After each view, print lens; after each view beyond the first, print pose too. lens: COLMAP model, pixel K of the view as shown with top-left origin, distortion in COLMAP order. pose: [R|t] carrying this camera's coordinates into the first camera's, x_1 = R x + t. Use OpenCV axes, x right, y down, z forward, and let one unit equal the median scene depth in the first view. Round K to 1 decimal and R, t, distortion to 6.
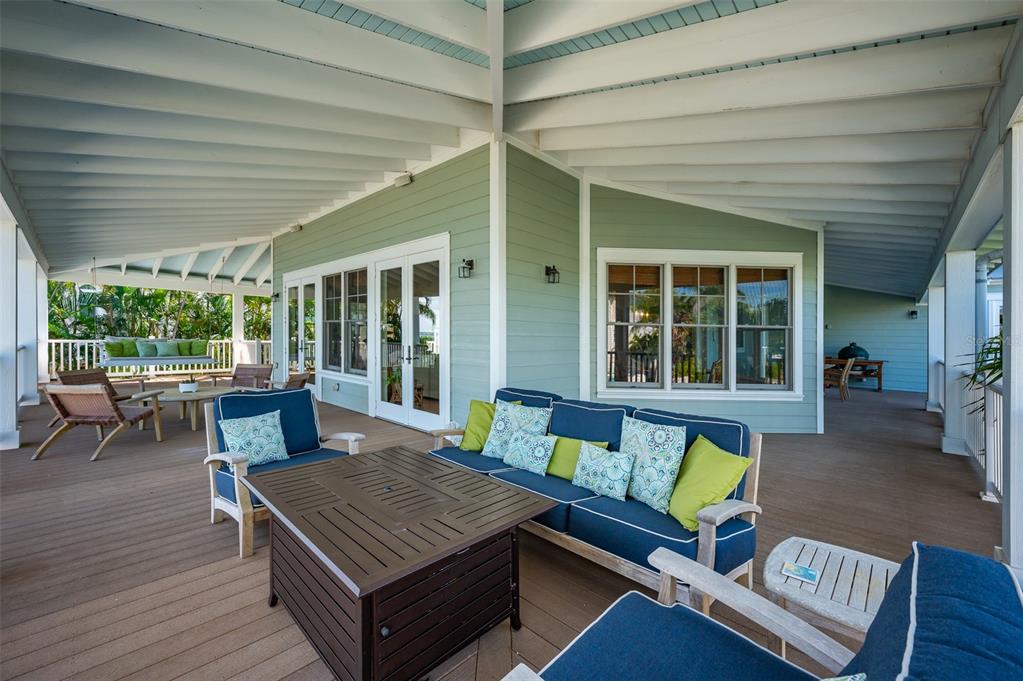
lens RADIAL K [[413.8, 0, 512.5], [0, 413.8, 342.1], [0, 0, 1]] dist [-0.003767, 0.001002]
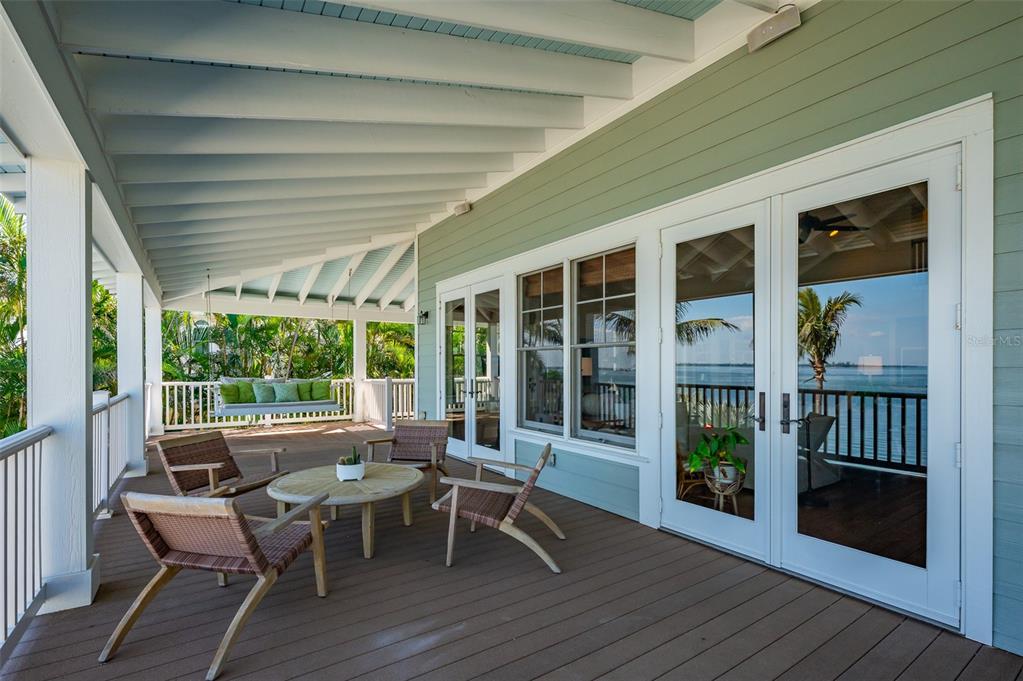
lens RADIAL K [[471.7, 0, 493.1], [0, 471.7, 366.1], [0, 0, 1]] dist [-0.001298, -0.001474]
pose [[0.969529, -0.019394, -0.244210, -0.237085], [0.014832, 0.999680, -0.020506, -0.008168], [0.244529, 0.016259, 0.969506, 0.231063]]
